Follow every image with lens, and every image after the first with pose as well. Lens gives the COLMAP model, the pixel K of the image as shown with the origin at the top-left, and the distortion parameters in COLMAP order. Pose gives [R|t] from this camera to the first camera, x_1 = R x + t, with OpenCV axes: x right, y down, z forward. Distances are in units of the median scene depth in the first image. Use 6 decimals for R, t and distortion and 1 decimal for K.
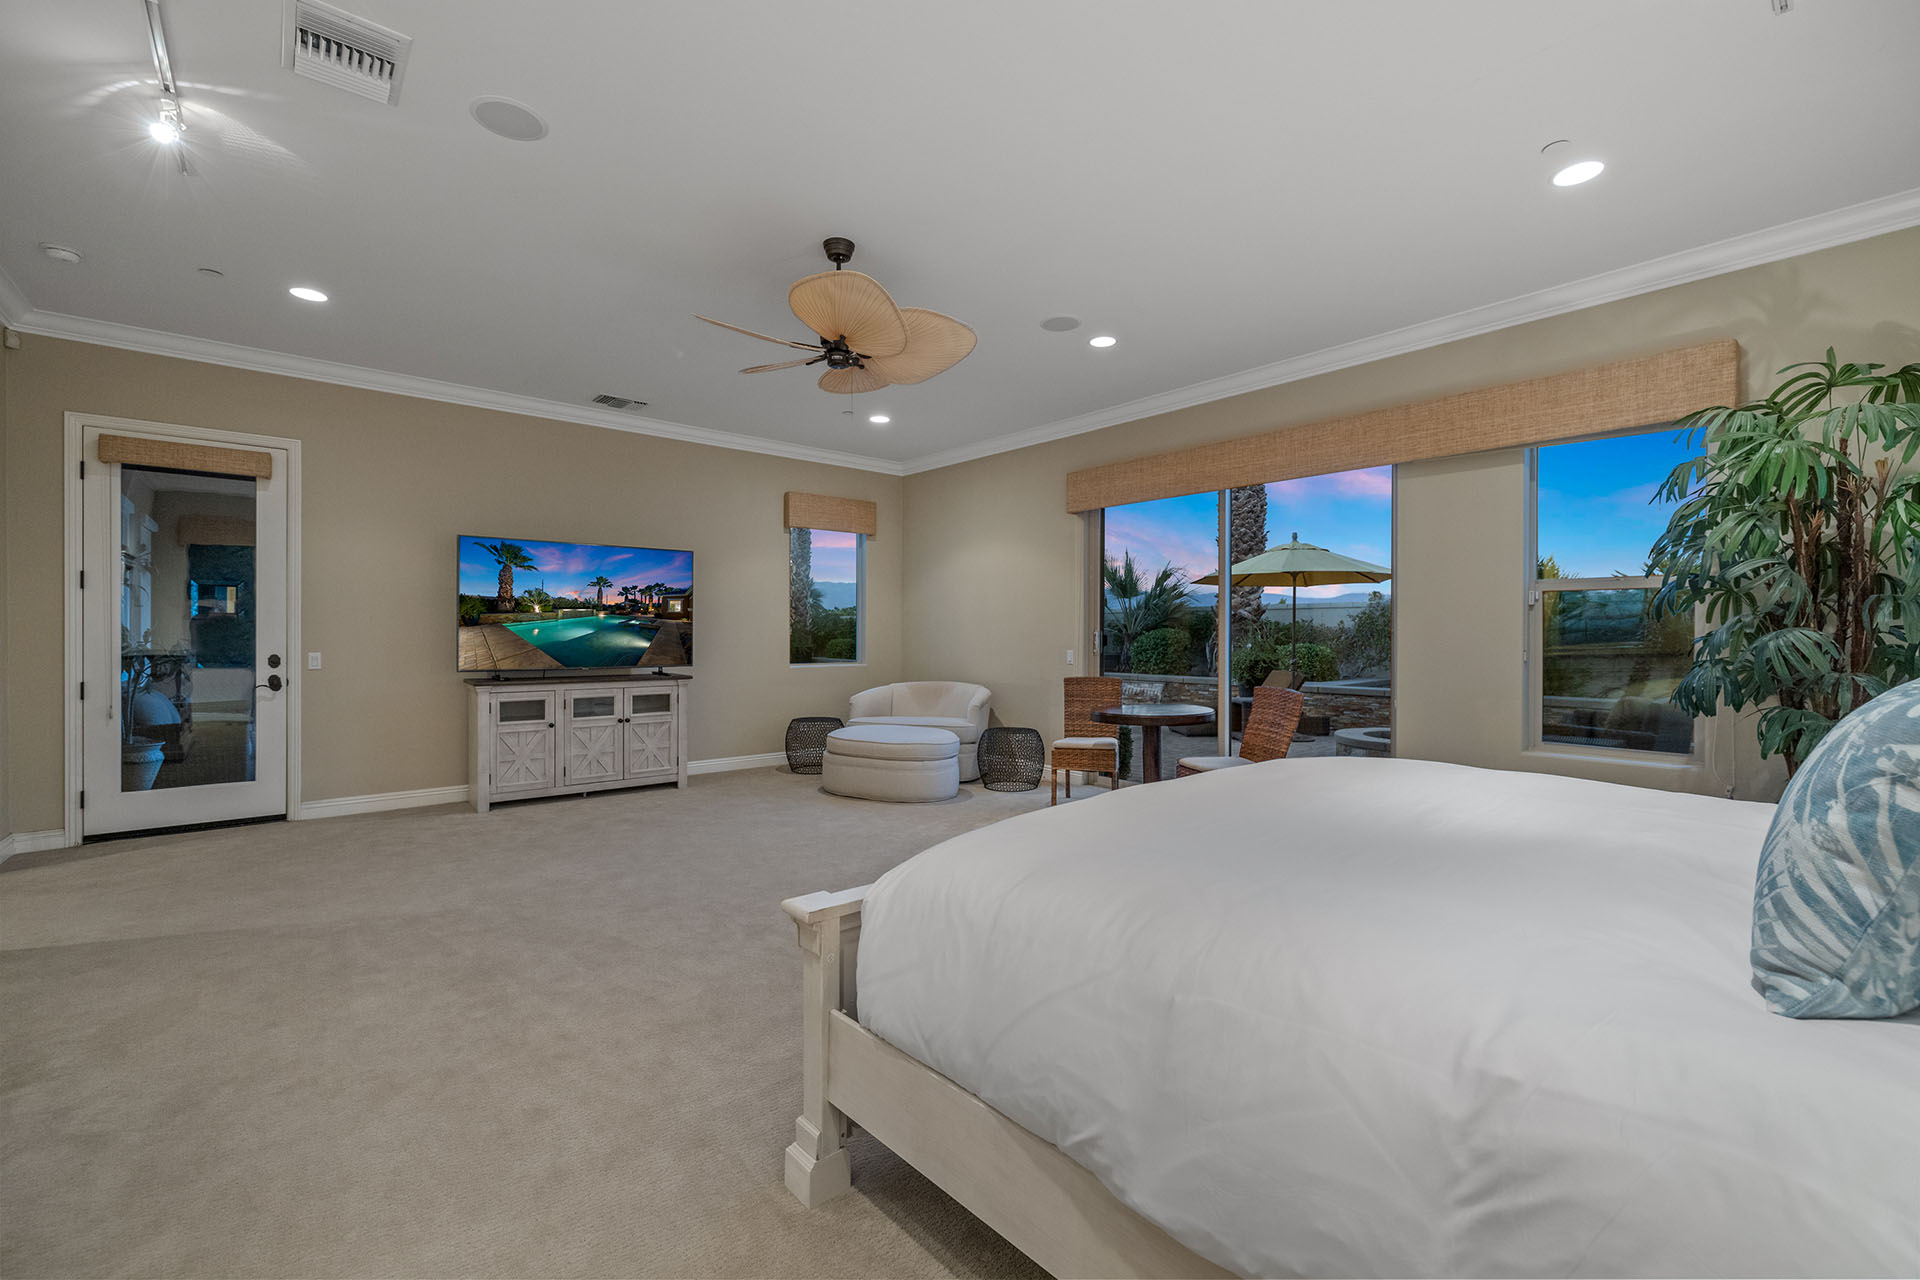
lens RADIAL K [[864.5, 0, 960.6], [0, 864.5, 635.0], [0, 0, 1]] dist [0.001879, 0.000025]
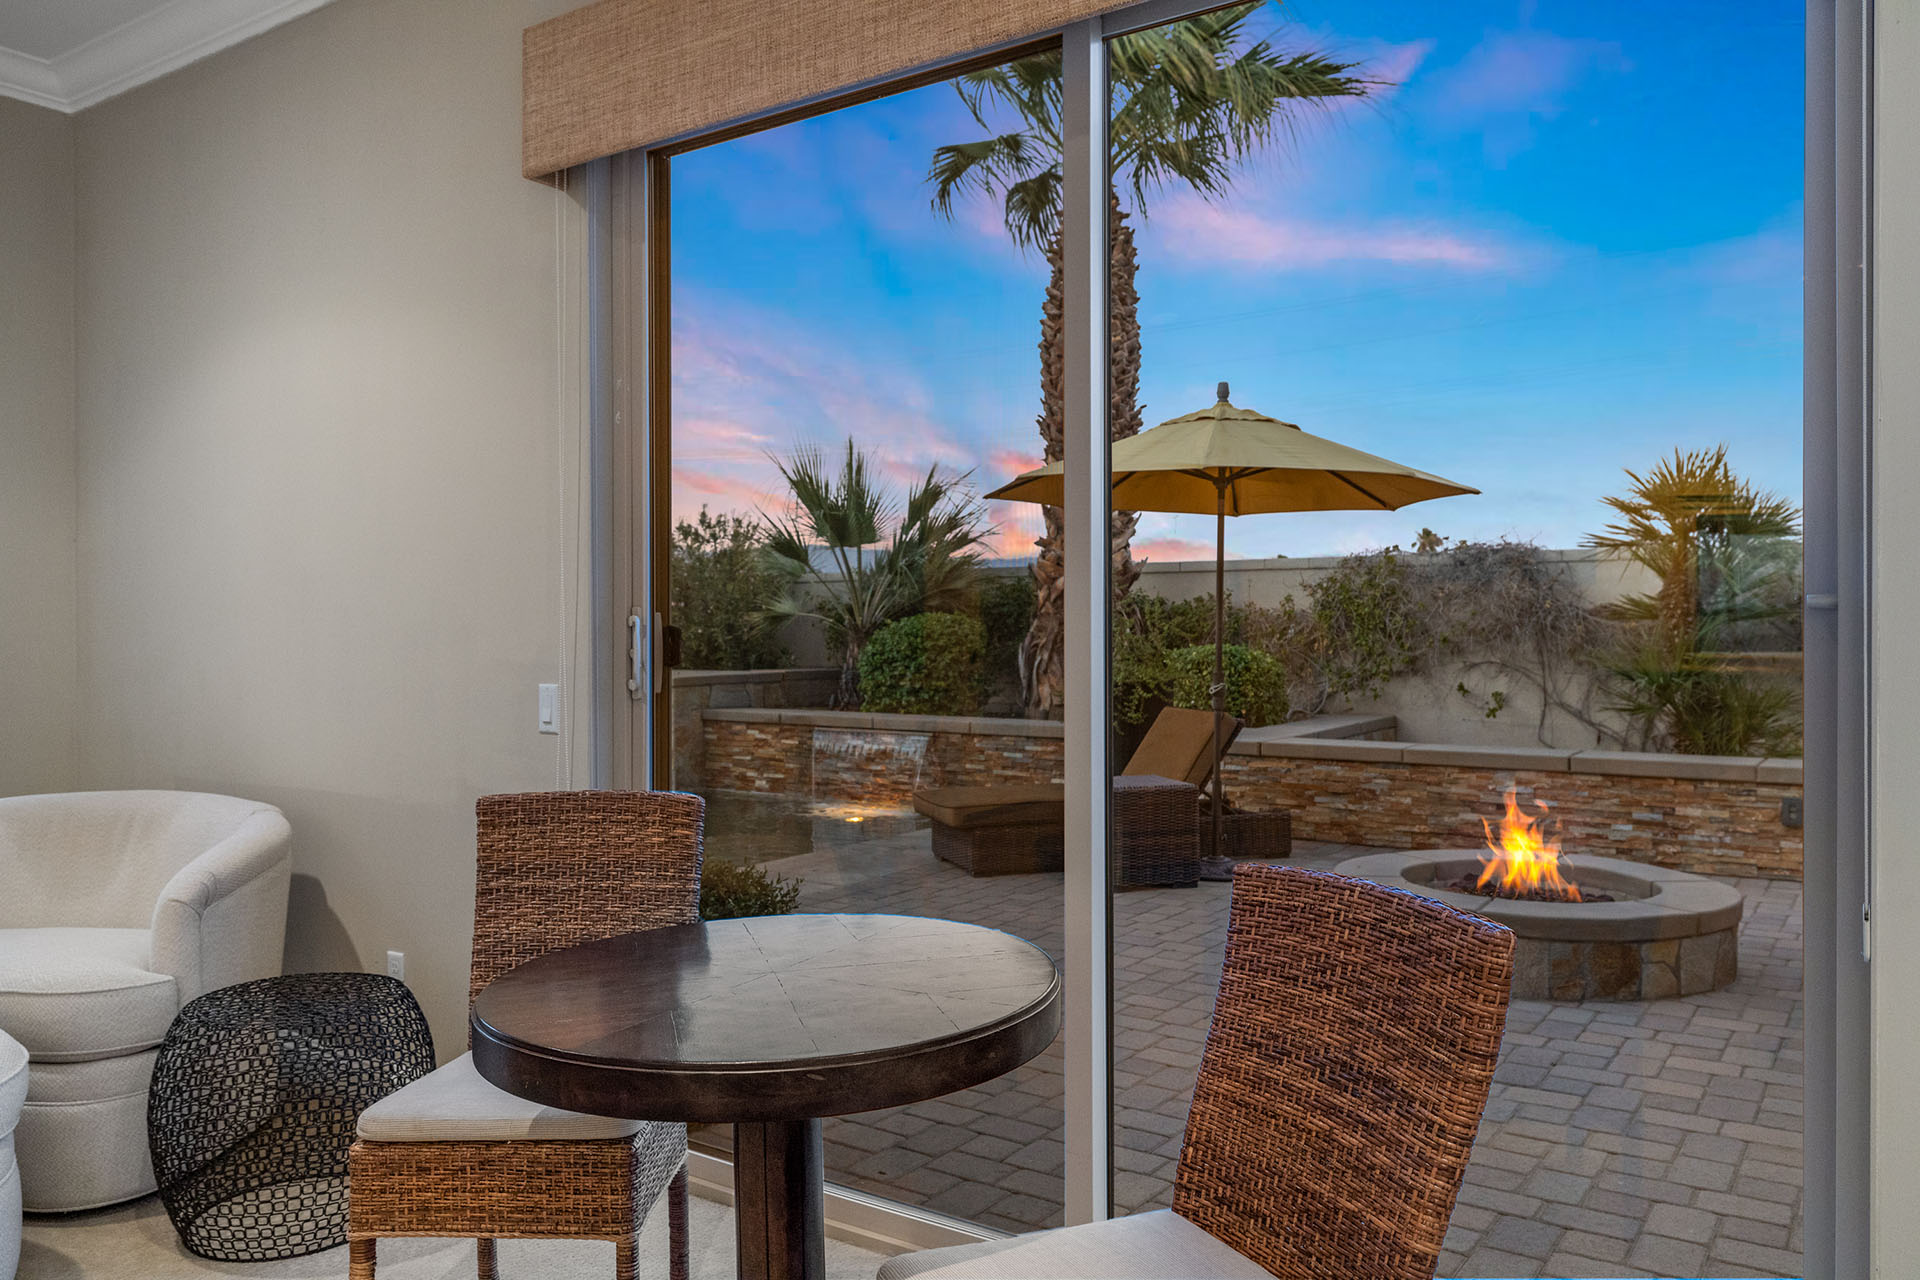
lens RADIAL K [[1432.7, 0, 959.2], [0, 1432.7, 639.2], [0, 0, 1]] dist [-0.001457, -0.000495]
pose [[0.971611, -0.005401, 0.236521, 0.074049], [0.003672, 0.999963, 0.007750, 0.000494], [-0.236554, -0.006661, 0.971595, 0.270141]]
